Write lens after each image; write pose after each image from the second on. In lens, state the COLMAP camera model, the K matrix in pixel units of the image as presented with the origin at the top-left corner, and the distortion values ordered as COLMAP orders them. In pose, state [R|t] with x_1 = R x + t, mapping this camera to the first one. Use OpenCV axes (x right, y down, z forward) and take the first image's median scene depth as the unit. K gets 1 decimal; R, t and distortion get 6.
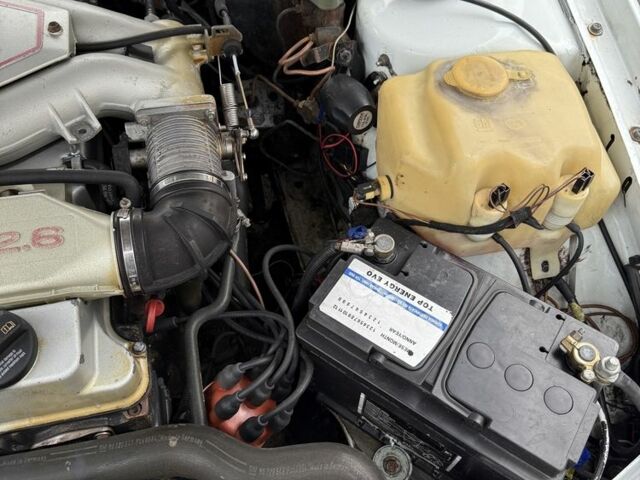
lens RADIAL K [[568.1, 0, 320.0], [0, 568.1, 240.0], [0, 0, 1]] dist [0.144751, -0.298132]
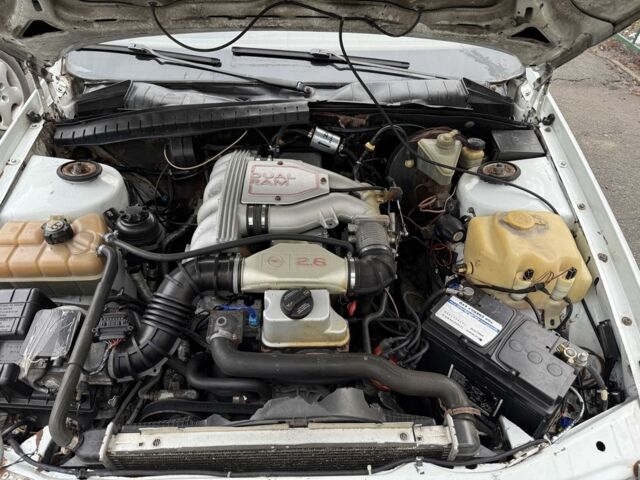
lens RADIAL K [[412.0, 0, 320.0], [0, 412.0, 240.0], [0, 0, 1]] dist [-0.031786, -0.002626]
pose [[0.976258, 0.116105, -0.182868, -0.155500], [-0.159850, 0.955876, -0.246473, 0.271686], [0.146183, 0.269853, 0.951741, -0.505522]]
